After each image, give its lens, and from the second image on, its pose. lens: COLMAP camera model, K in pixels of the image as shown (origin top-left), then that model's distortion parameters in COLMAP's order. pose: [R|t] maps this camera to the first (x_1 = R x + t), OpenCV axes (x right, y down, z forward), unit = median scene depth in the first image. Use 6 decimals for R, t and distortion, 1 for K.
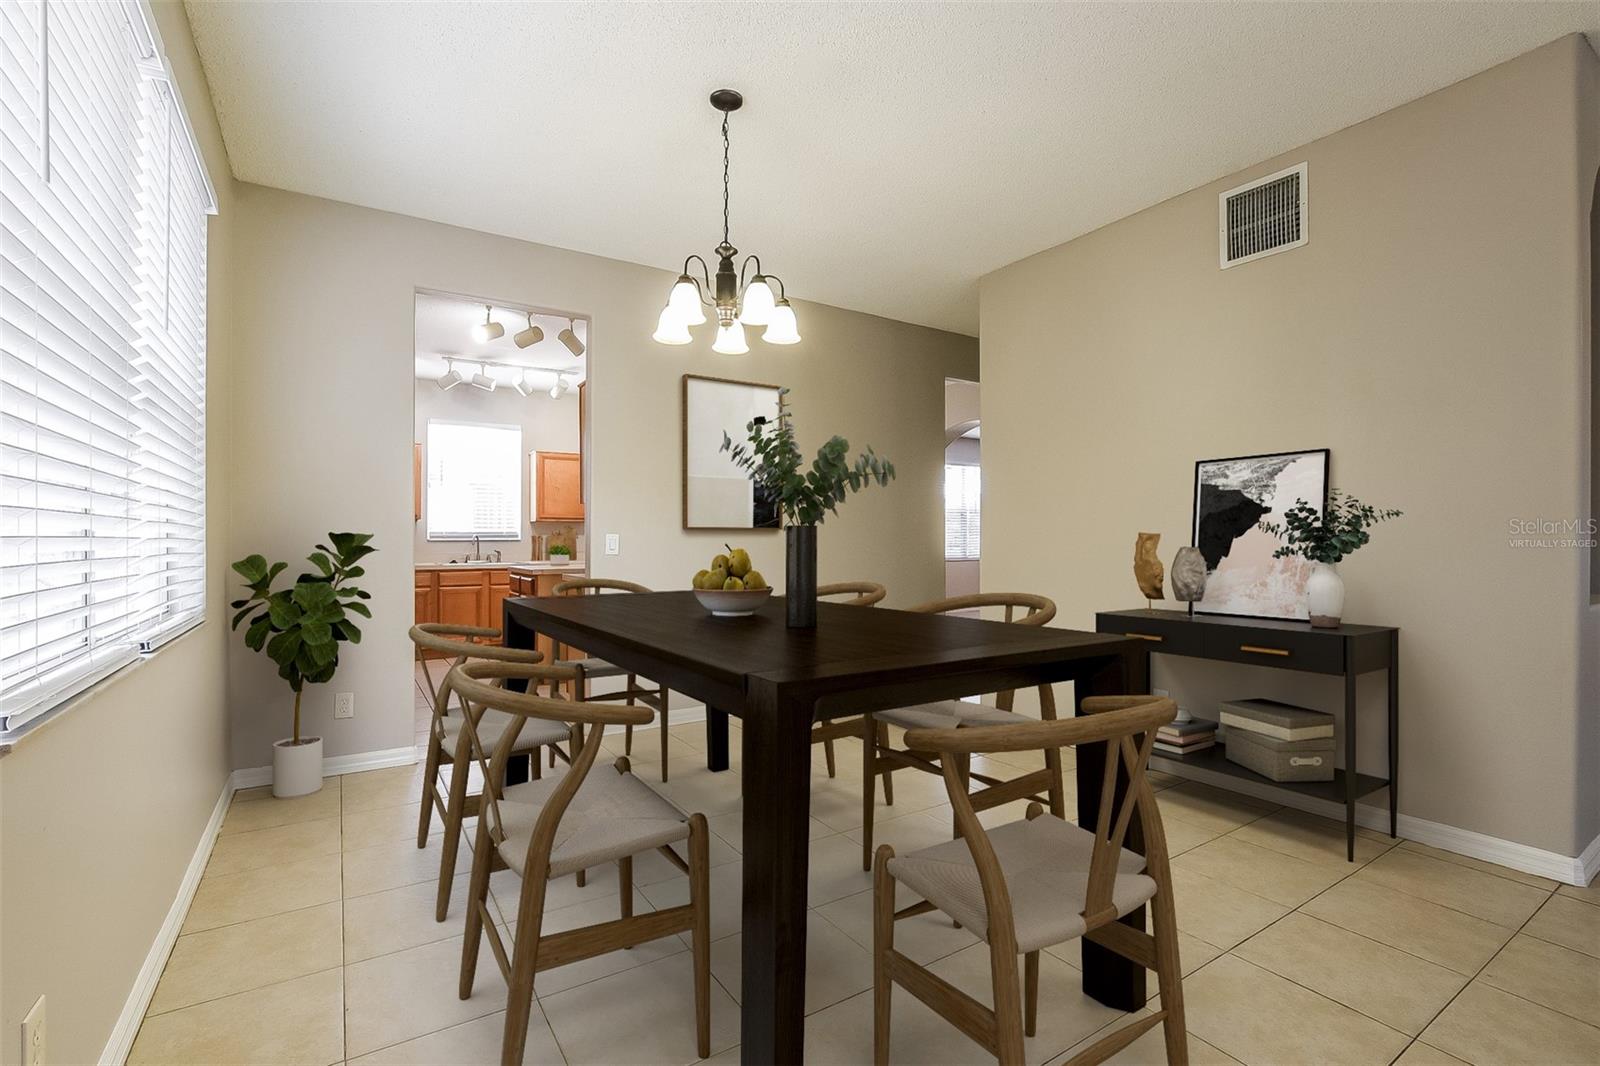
lens RADIAL K [[703.7, 0, 796.8], [0, 703.7, 540.5], [0, 0, 1]] dist [-0.012803, -0.000375]
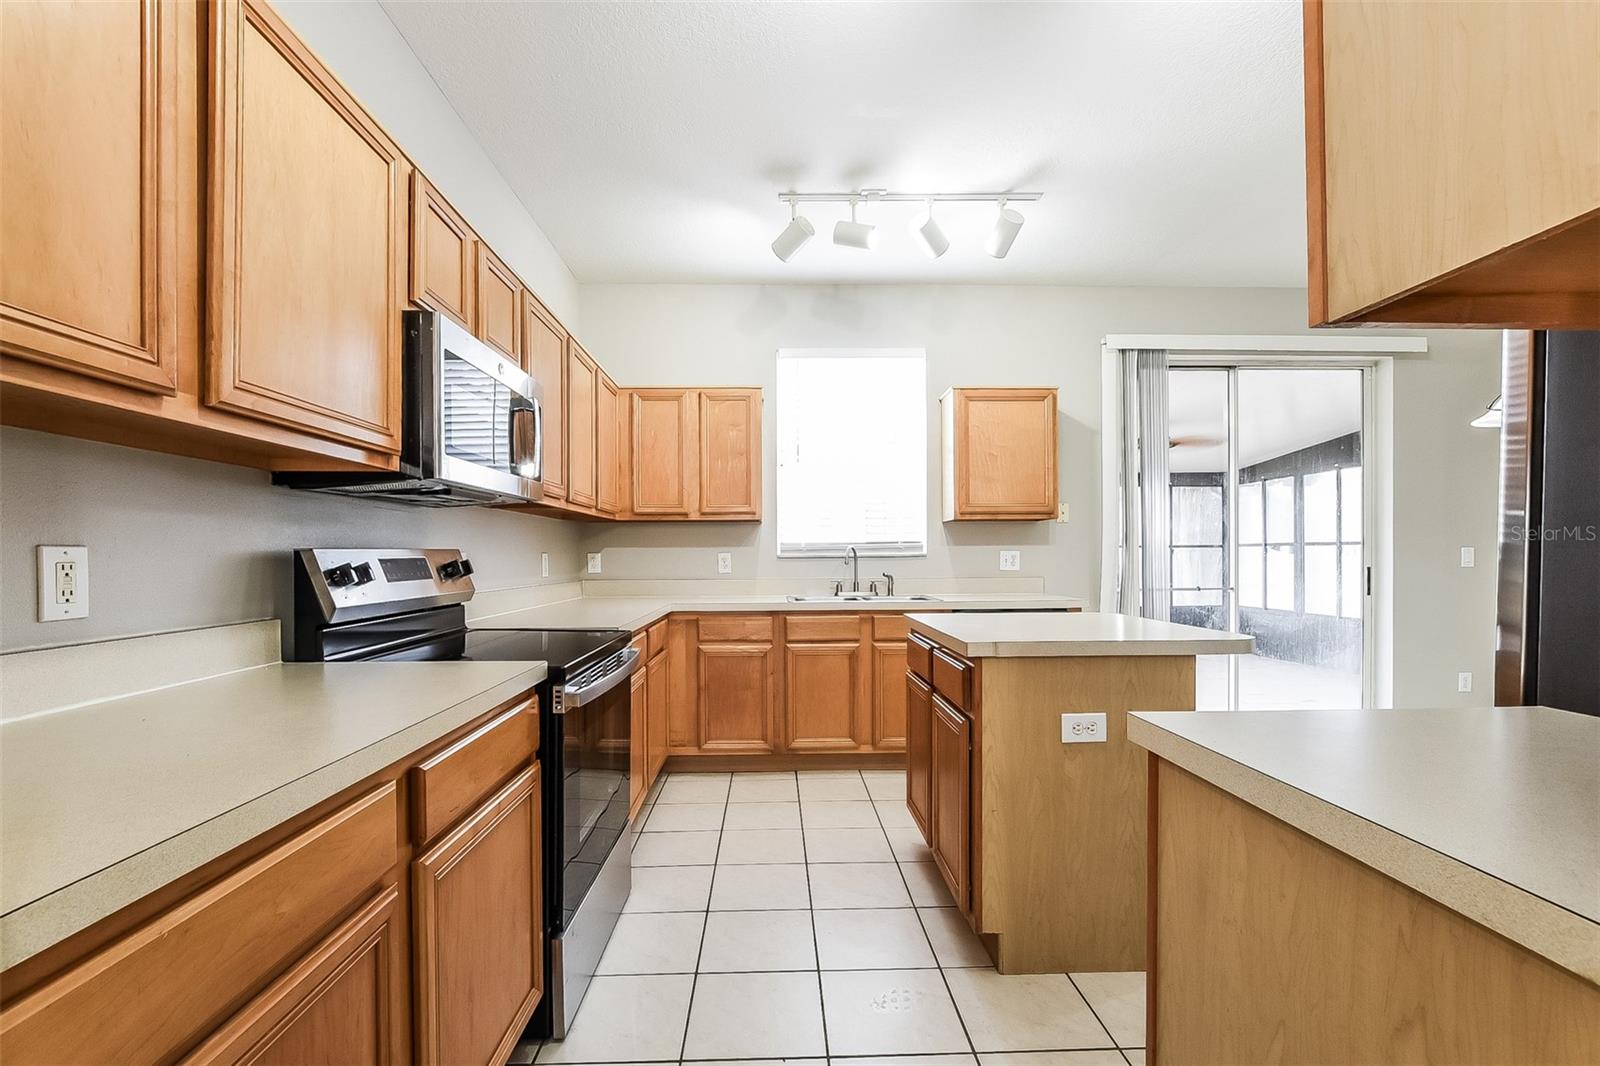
lens RADIAL K [[712.2, 0, 799.1], [0, 712.2, 565.1], [0, 0, 1]] dist [-0.003006, -0.000271]
pose [[0.856135, -0.001414, -0.516751, -0.198438], [0.009901, 0.999858, 0.013668, -0.001442], [0.516658, -0.016818, 0.856027, 0.489363]]
